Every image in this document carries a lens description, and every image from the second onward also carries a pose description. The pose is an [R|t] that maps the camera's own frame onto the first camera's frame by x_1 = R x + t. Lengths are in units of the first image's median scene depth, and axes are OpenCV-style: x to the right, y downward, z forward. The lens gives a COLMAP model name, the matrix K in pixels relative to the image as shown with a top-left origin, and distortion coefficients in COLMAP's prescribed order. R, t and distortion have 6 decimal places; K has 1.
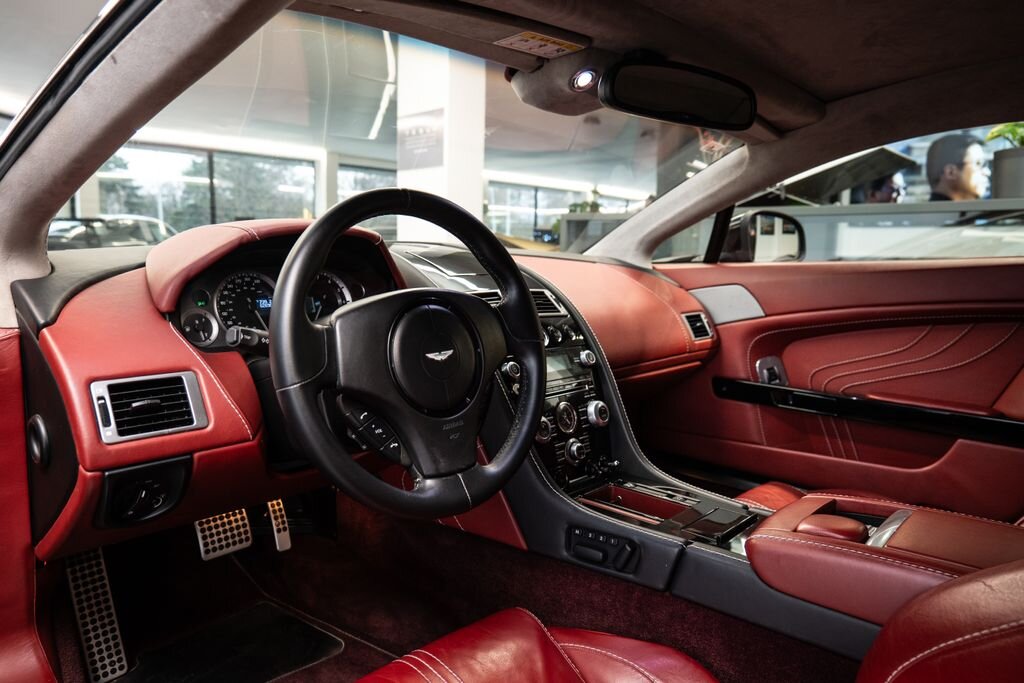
lens RADIAL K [[615.7, 0, 512.0], [0, 615.7, 341.5], [0, 0, 1]] dist [-0.002897, -0.000717]
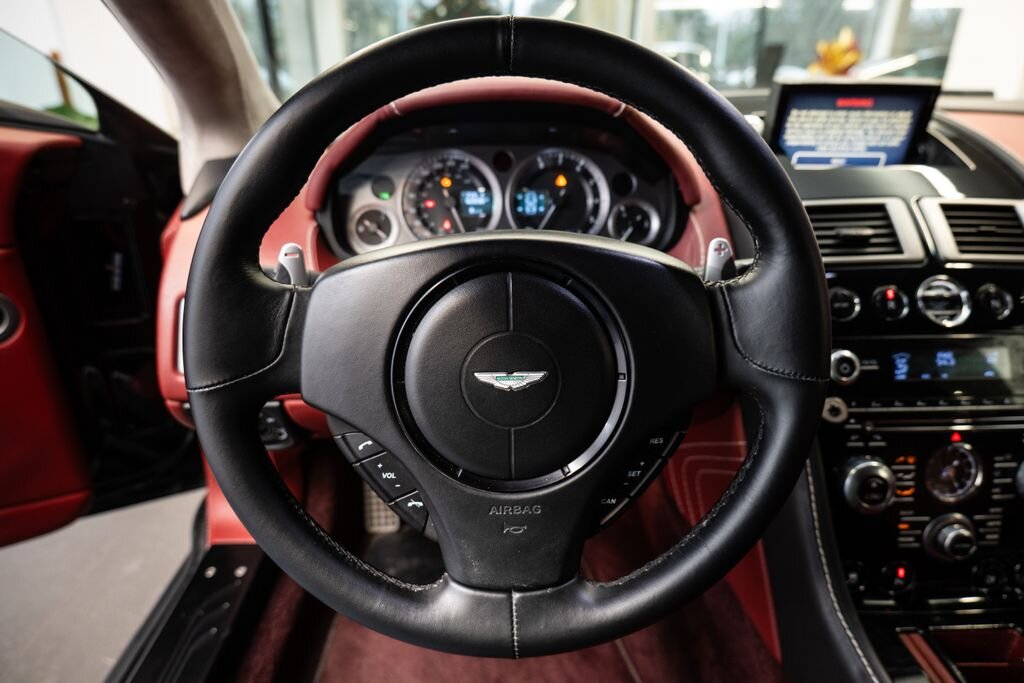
lens RADIAL K [[615.7, 0, 512.0], [0, 615.7, 341.5], [0, 0, 1]] dist [-0.002897, -0.000717]
pose [[0.724297, 0.279601, -0.630252, 0.194751], [-0.123954, 0.951997, 0.279888, -0.148735], [0.678255, -0.124600, 0.724186, 0.641247]]
